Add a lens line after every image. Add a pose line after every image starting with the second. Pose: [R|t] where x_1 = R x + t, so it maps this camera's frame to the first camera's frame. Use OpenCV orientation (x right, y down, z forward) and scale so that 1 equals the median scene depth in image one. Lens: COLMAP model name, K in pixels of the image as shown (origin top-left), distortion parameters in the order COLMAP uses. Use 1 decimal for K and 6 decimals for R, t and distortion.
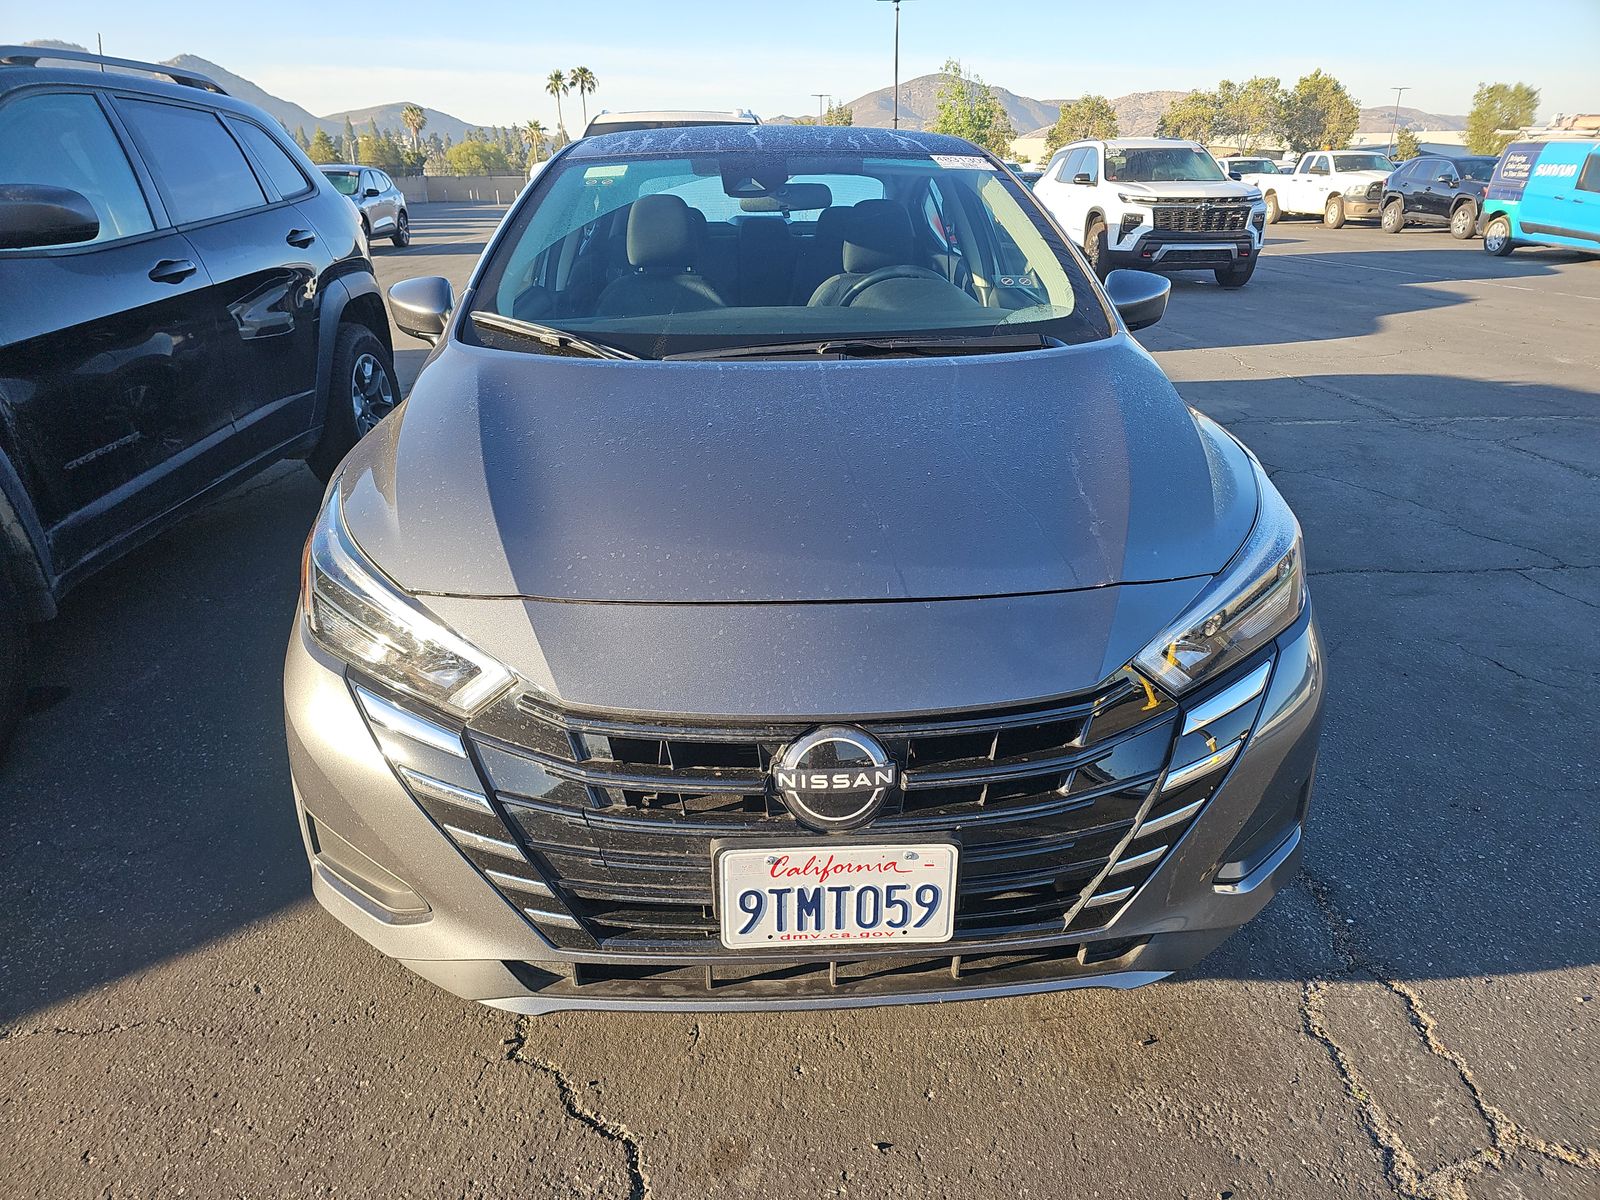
lens RADIAL K [[1080.7, 0, 791.7], [0, 1080.7, 606.7], [0, 0, 1]] dist [0.049606, -0.041547]
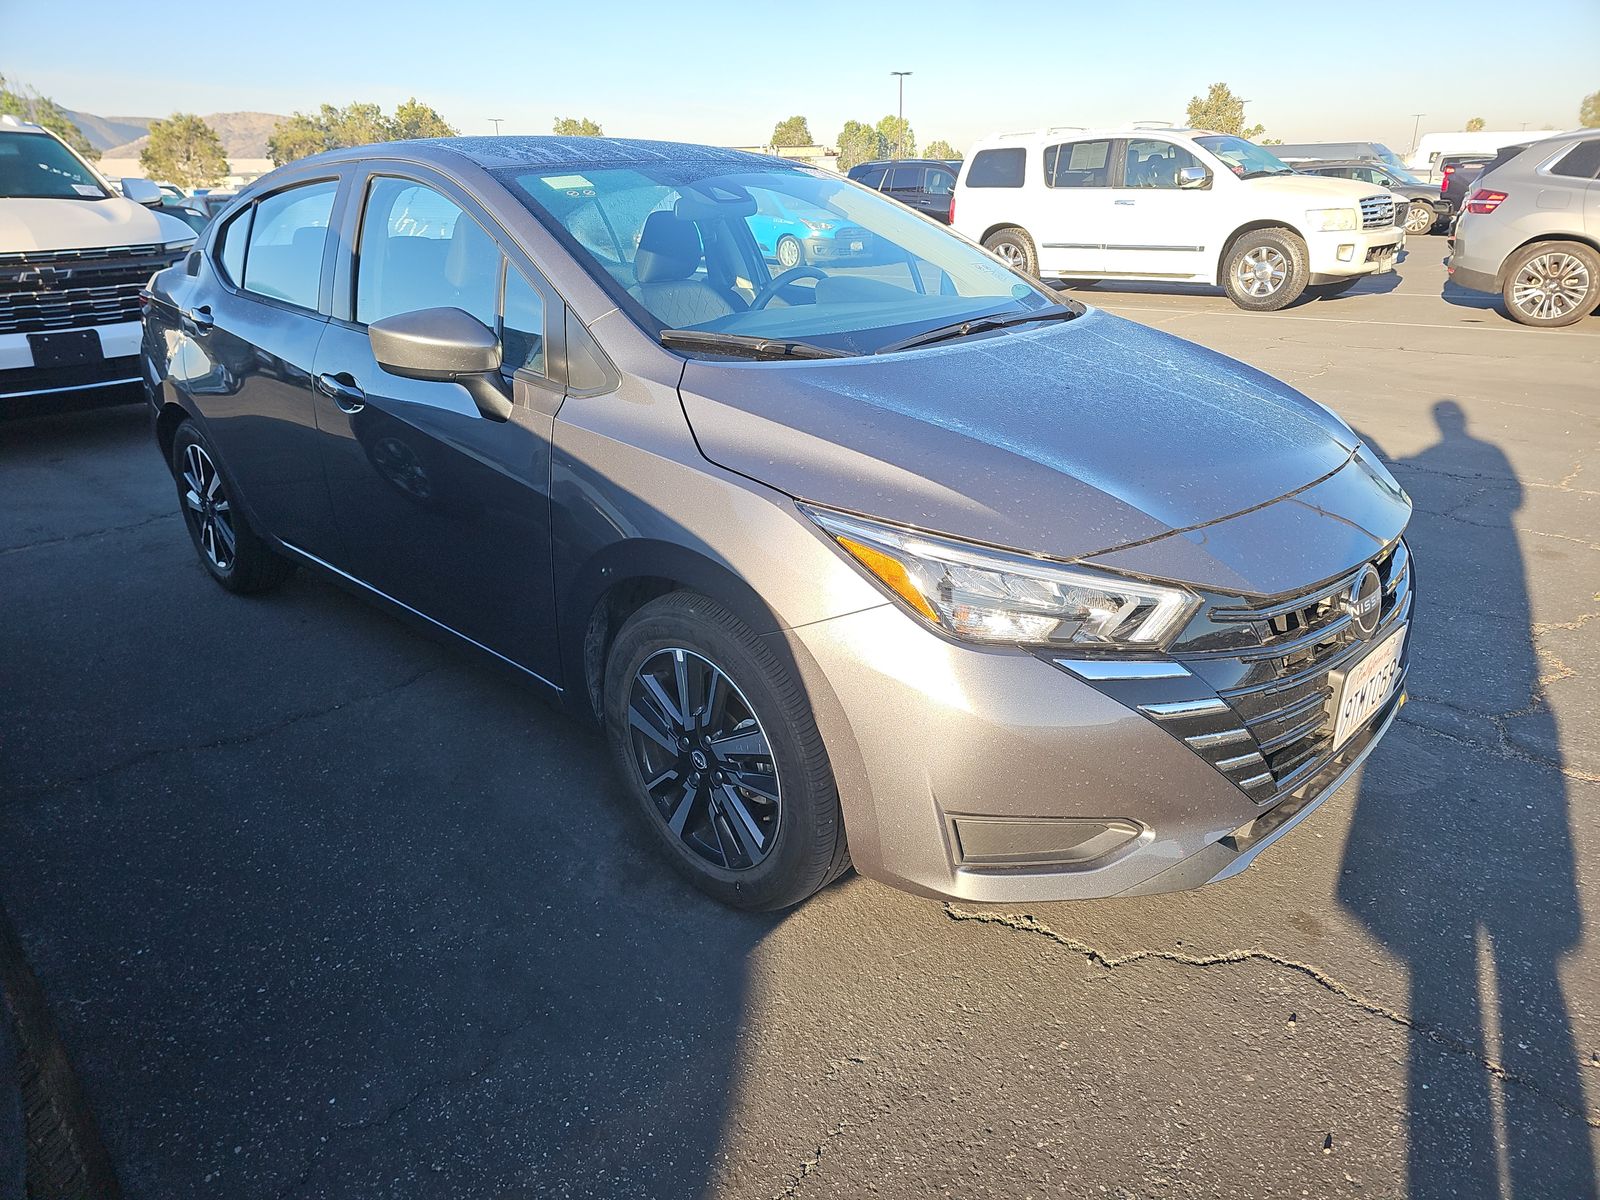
lens RADIAL K [[1080.7, 0, 791.7], [0, 1080.7, 606.7], [0, 0, 1]] dist [0.049606, -0.041547]
pose [[0.723473, -0.256520, 0.640925, -0.061163], [0.268668, 0.959831, 0.080886, -0.006465], [-0.635928, 0.113677, 0.763330, 0.017315]]
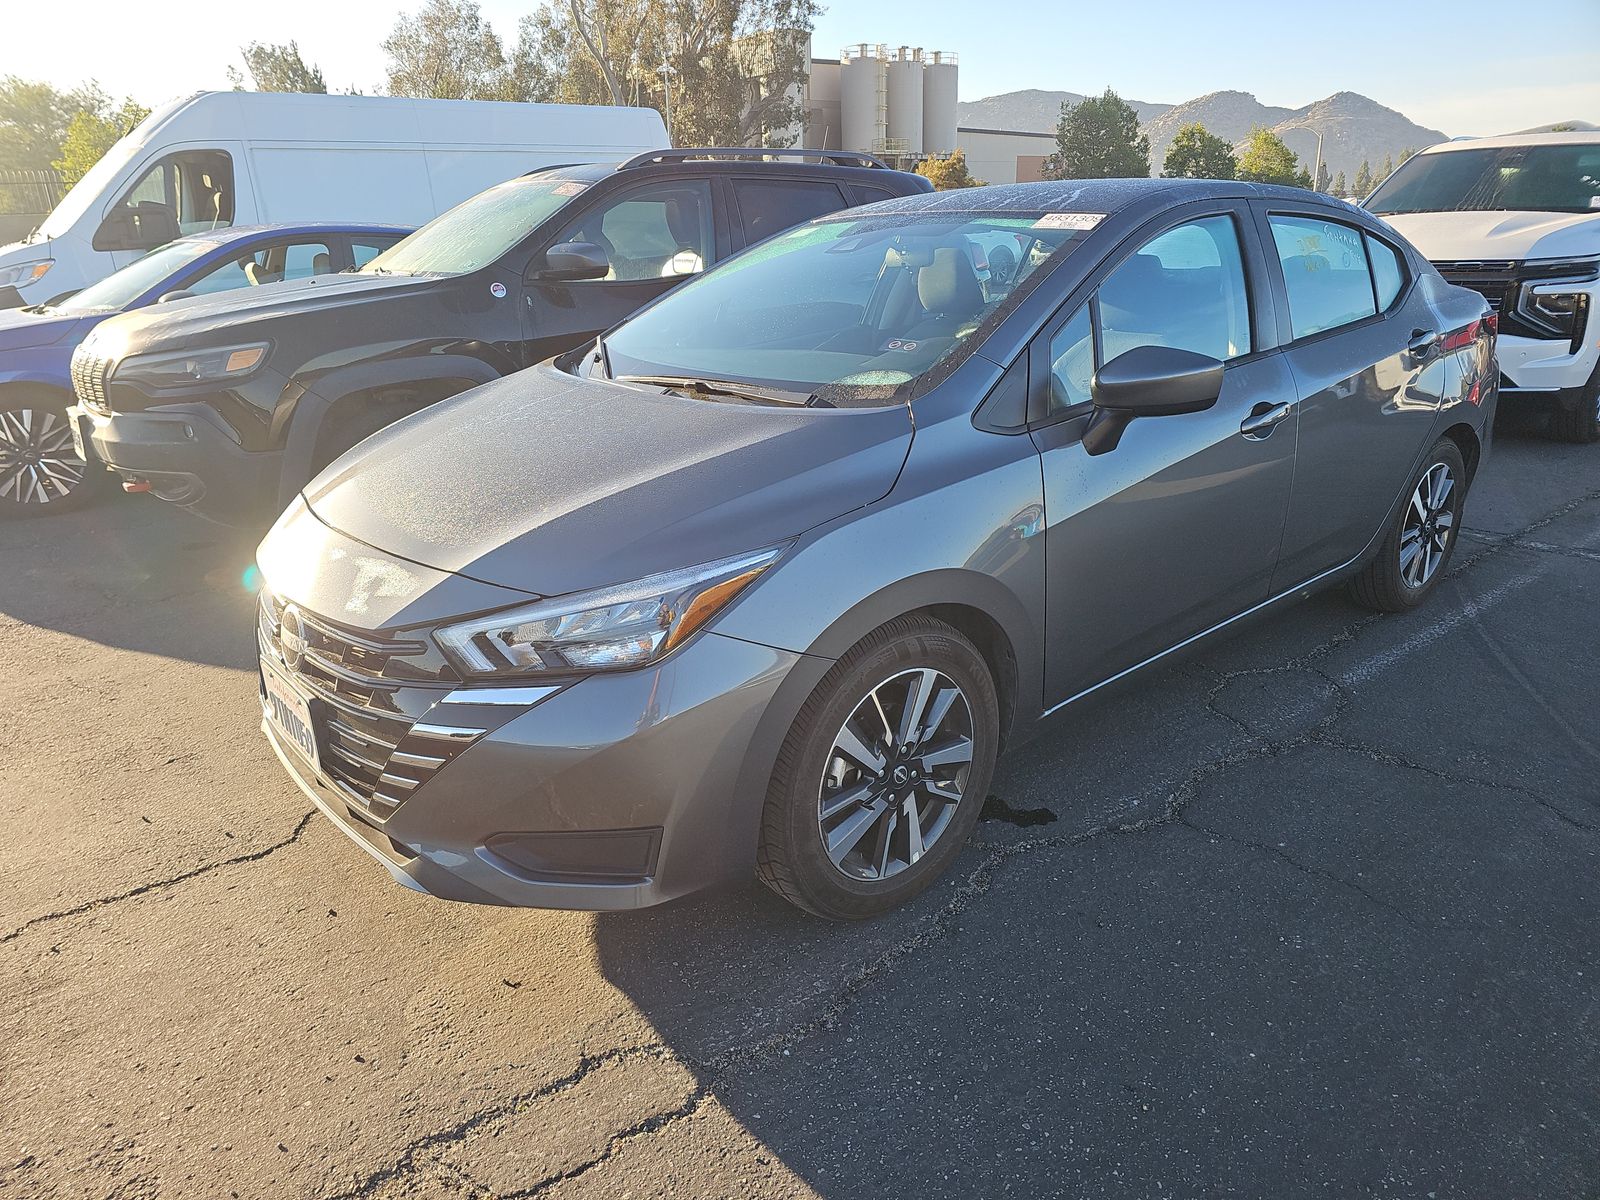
lens RADIAL K [[1080.7, 0, 791.7], [0, 1080.7, 606.7], [0, 0, 1]] dist [0.049606, -0.041547]
pose [[0.595945, 0.260071, -0.759745, 0.071829], [-0.278091, 0.954399, 0.108570, -0.011075], [0.753336, 0.146576, 0.641093, 0.023260]]
